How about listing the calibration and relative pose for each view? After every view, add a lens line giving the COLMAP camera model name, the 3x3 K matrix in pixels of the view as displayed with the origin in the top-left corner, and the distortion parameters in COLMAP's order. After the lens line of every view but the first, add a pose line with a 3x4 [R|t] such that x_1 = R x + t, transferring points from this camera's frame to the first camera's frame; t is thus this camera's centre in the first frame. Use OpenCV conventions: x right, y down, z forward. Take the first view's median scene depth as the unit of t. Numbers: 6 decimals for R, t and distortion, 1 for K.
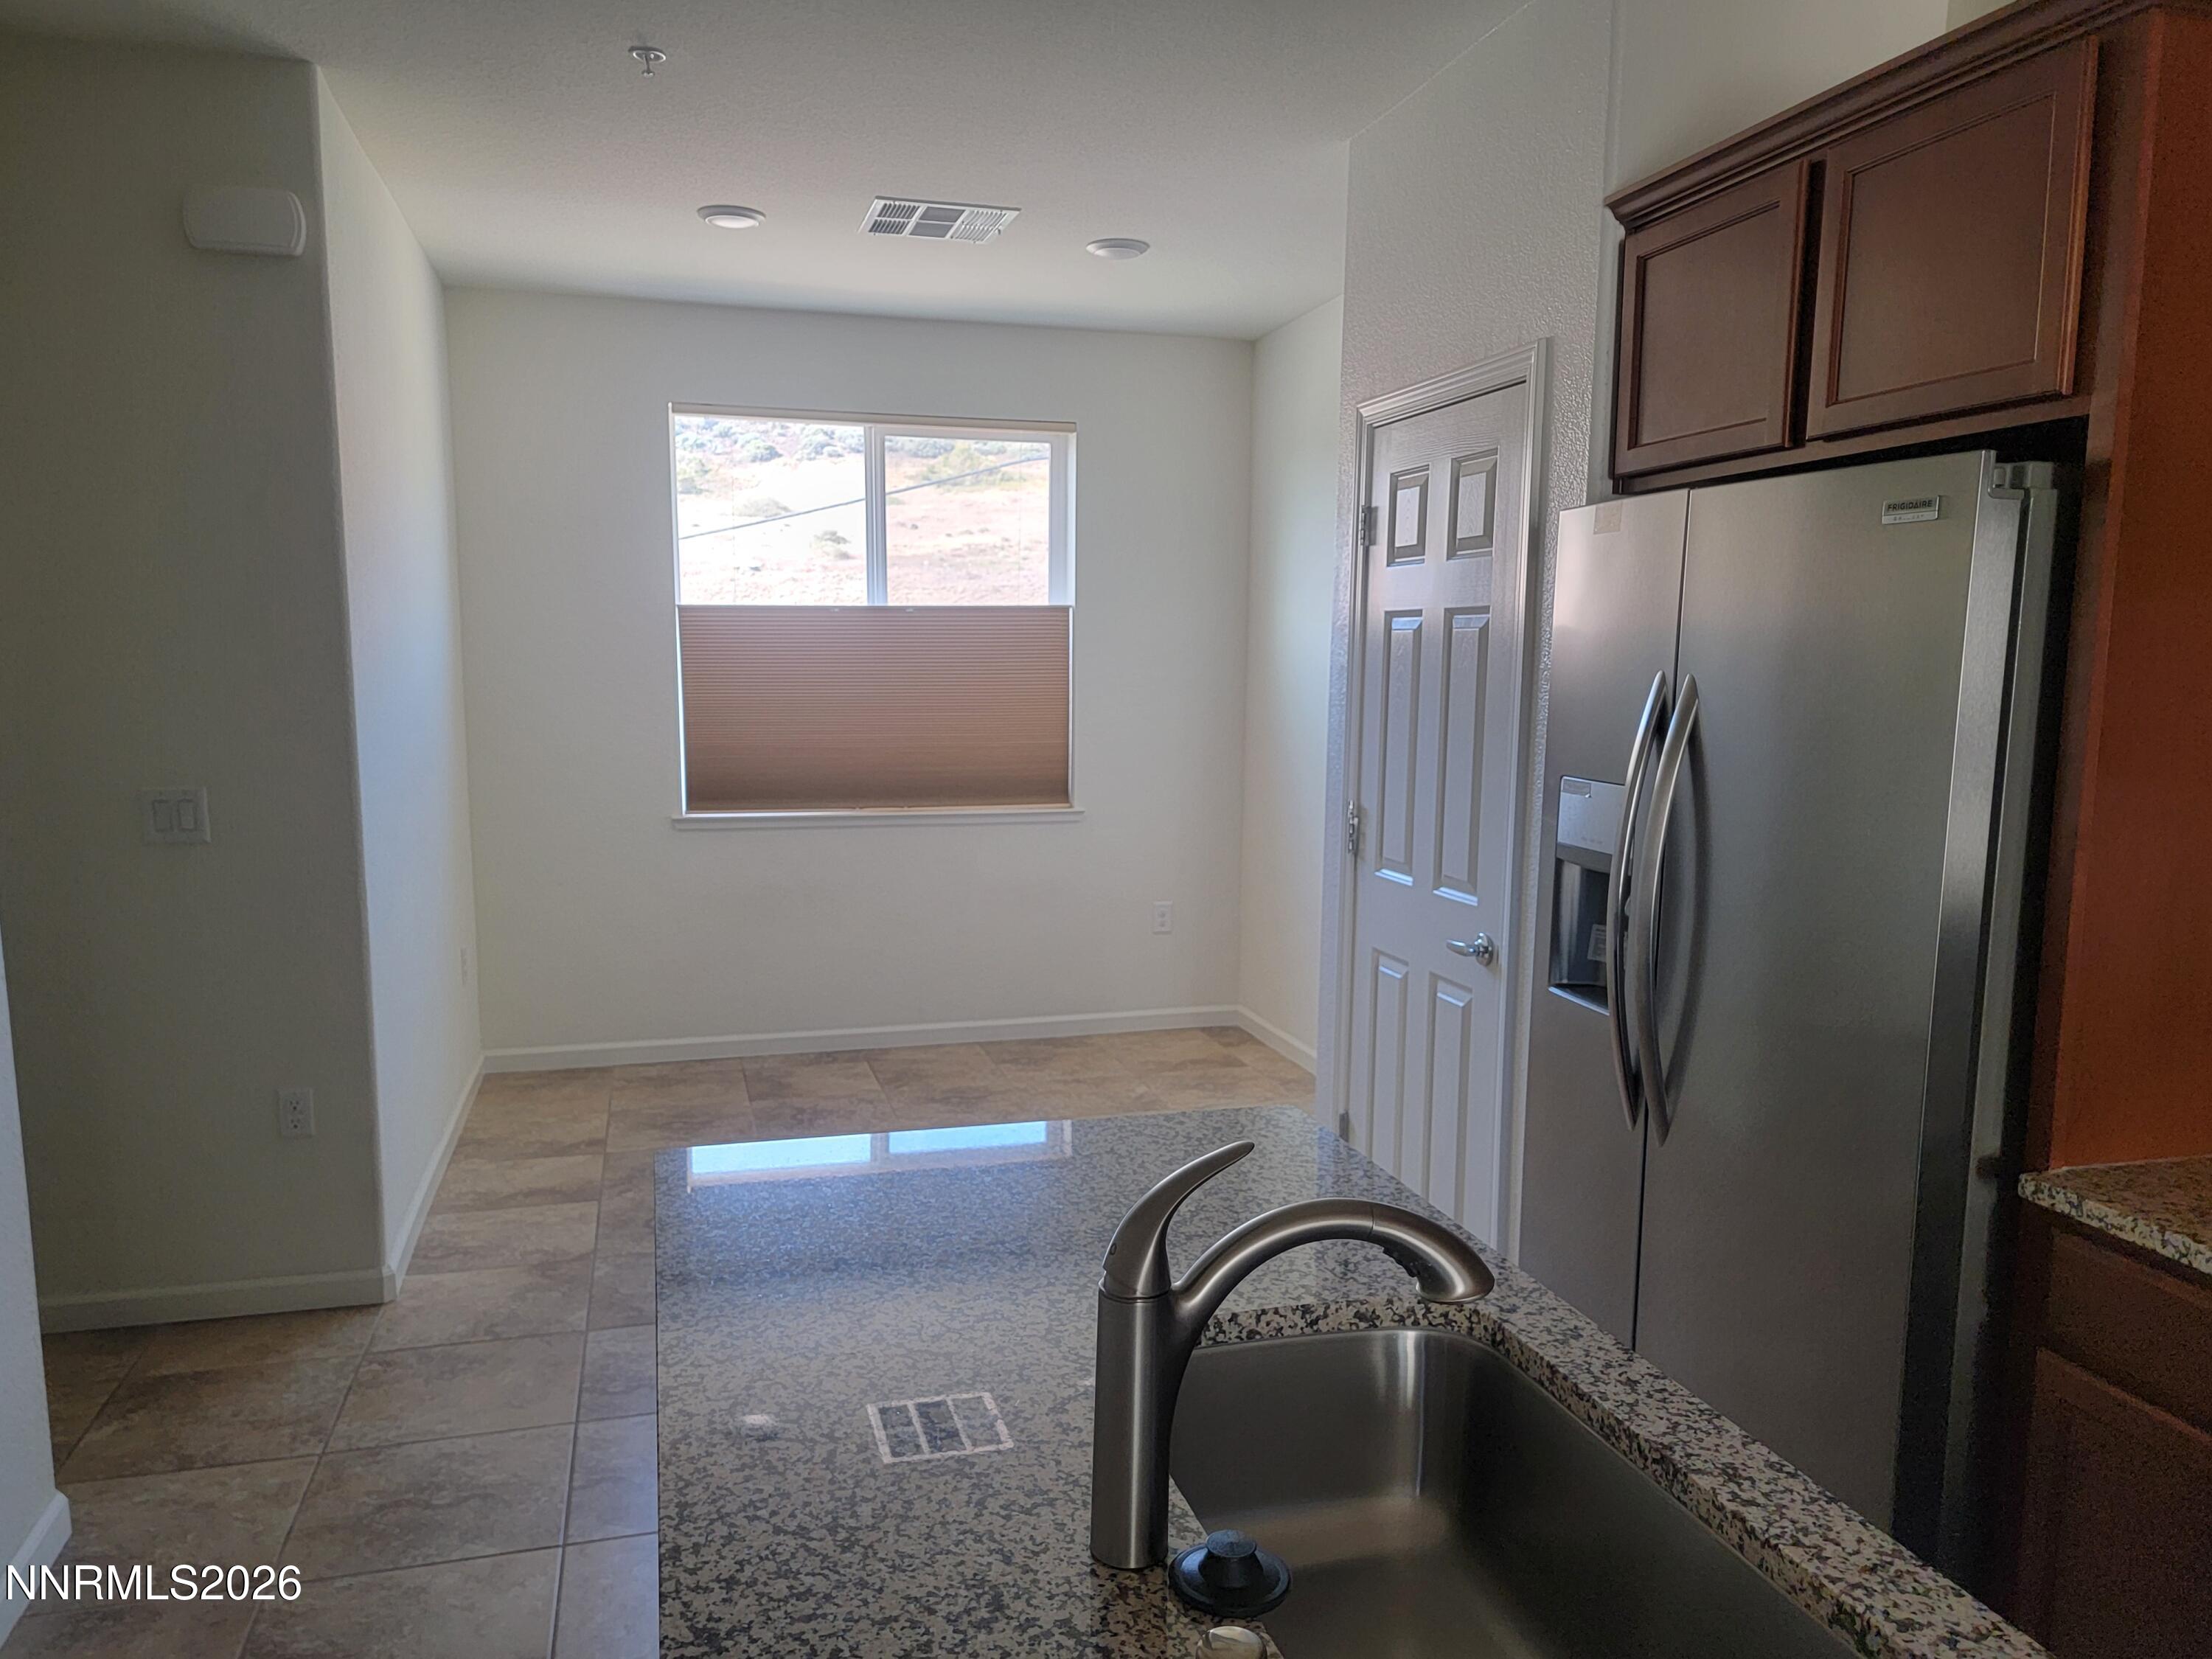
lens RADIAL K [[1596.7, 0, 1107.4], [0, 1596.7, 875.7], [0, 0, 1]] dist [0.030435, -0.005648]
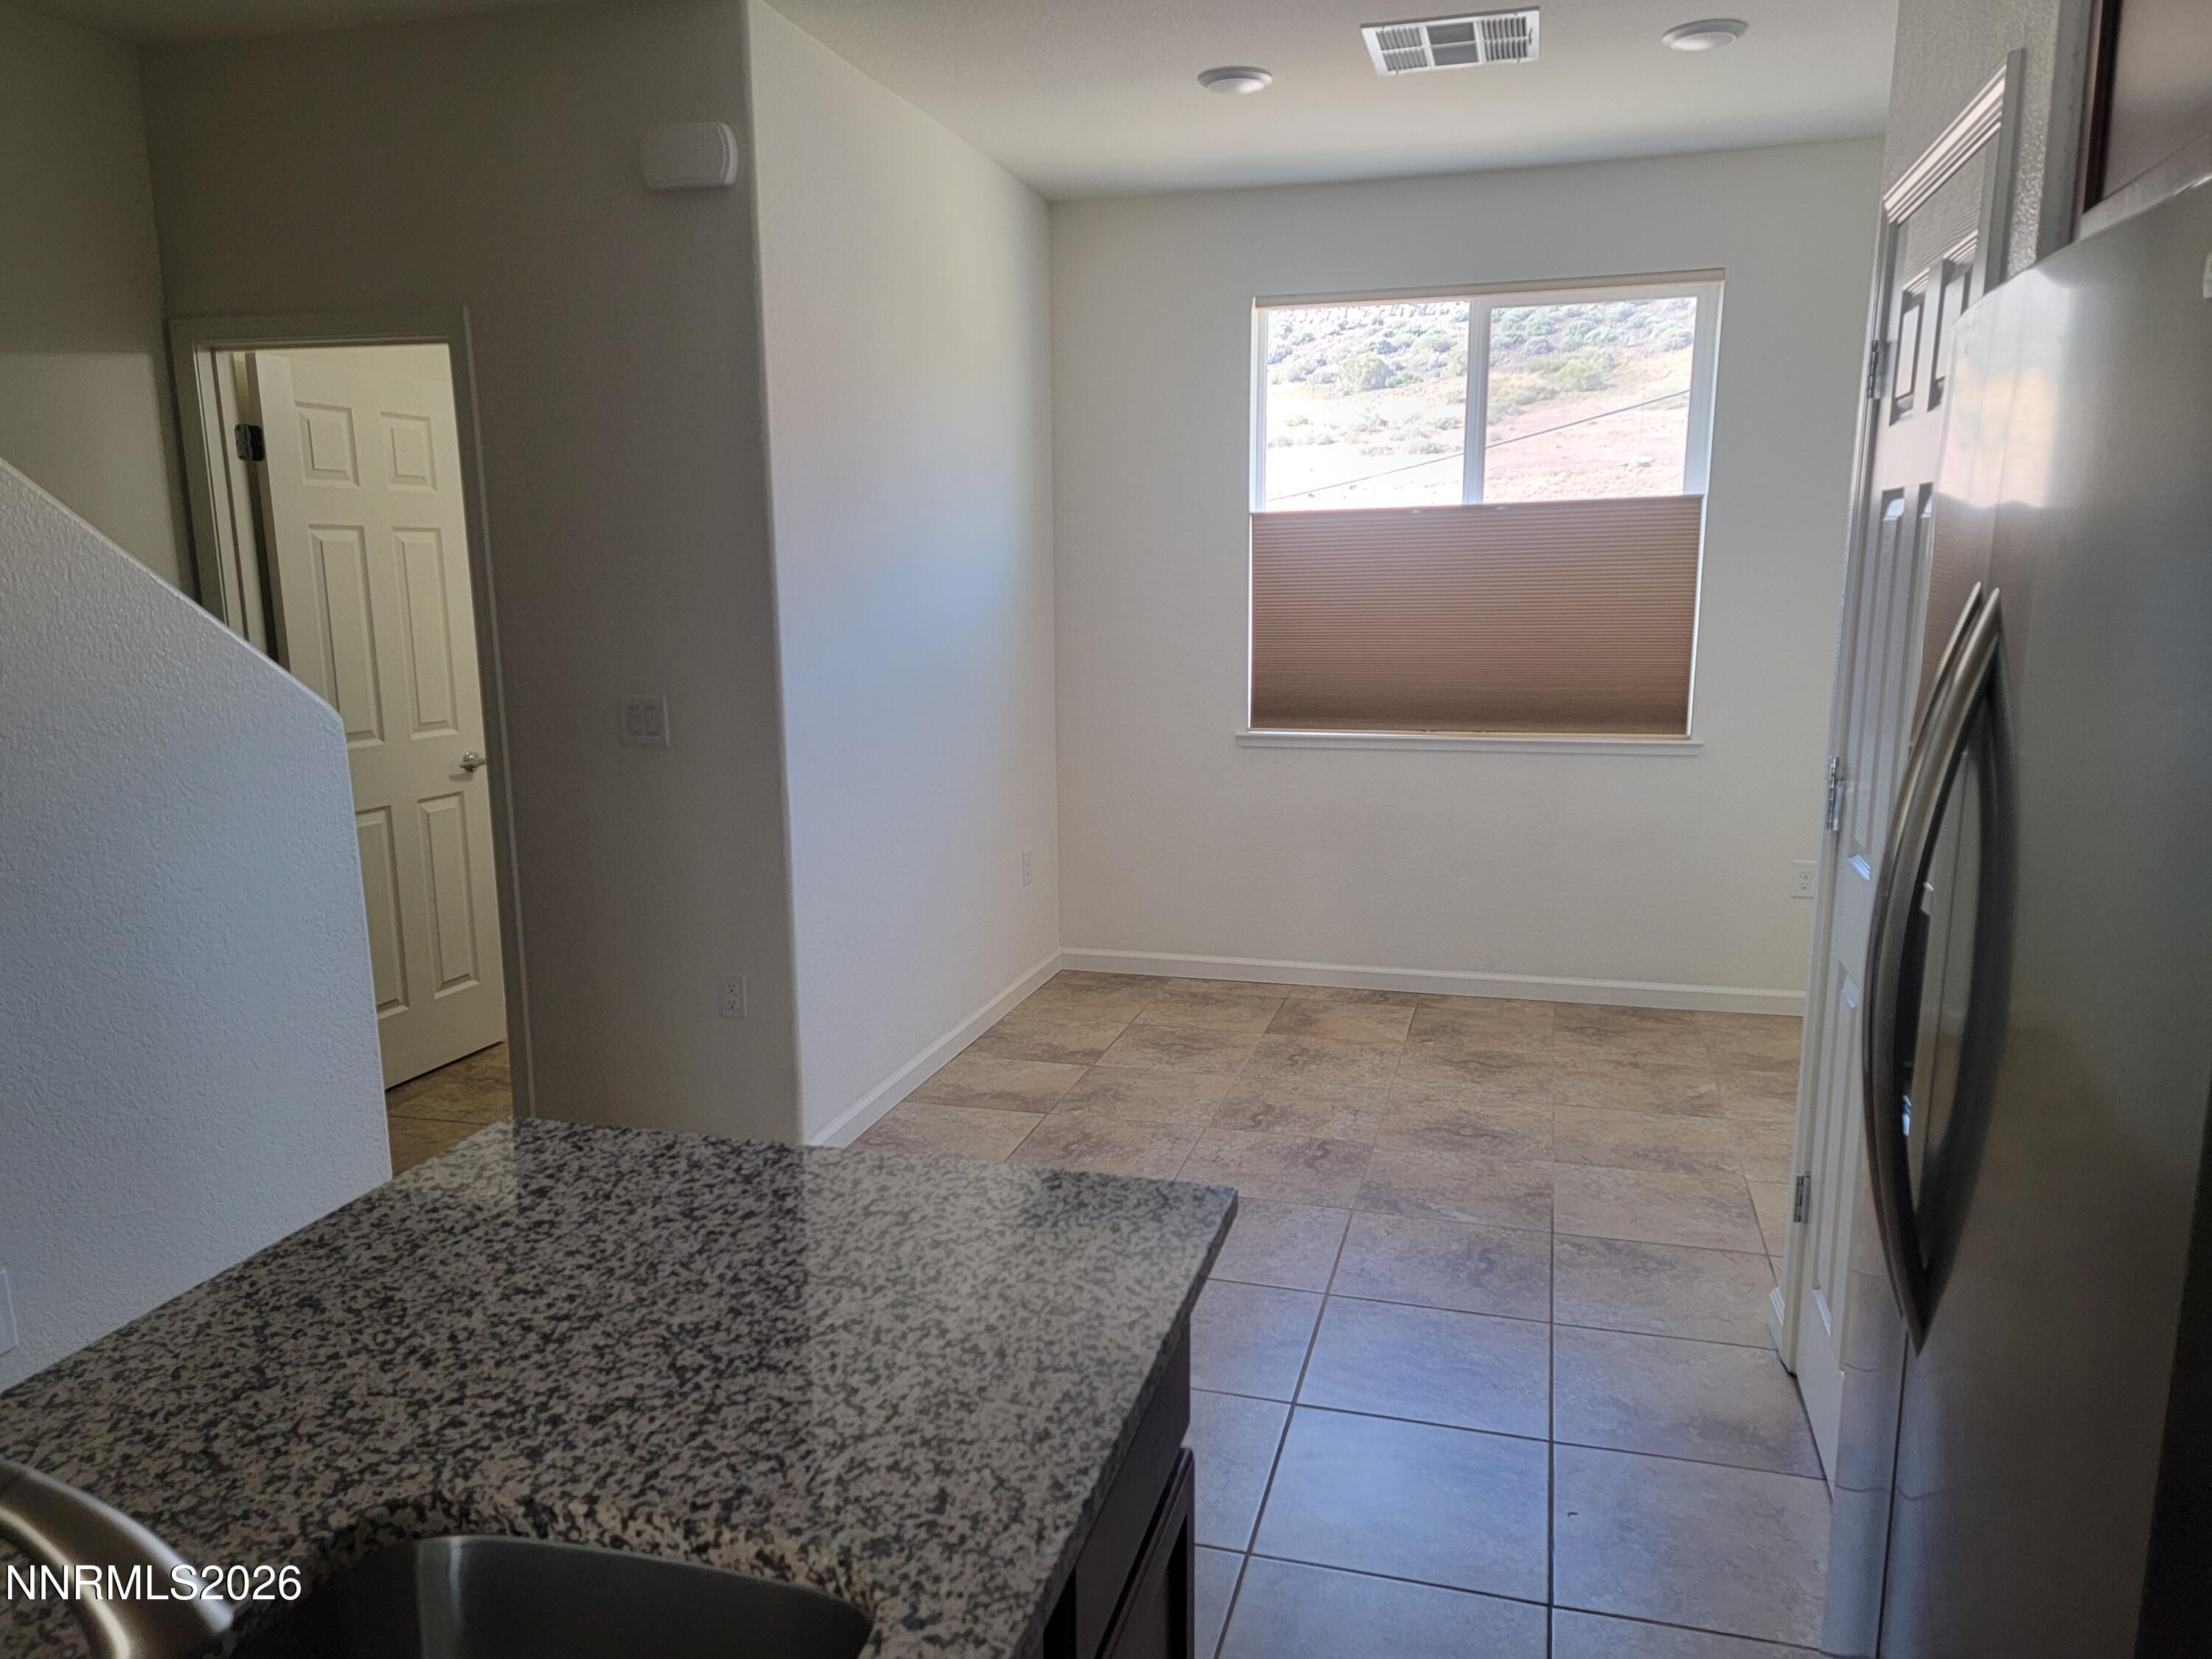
lens RADIAL K [[1570.7, 0, 1126.1], [0, 1570.7, 861.0], [0, 0, 1]] dist [0.067286, -0.001518]
pose [[0.852873, 0.086400, -0.514919, 0.184478], [-0.058893, 0.995839, 0.069550, -0.023063], [0.518786, -0.028992, 0.854413, 0.153281]]
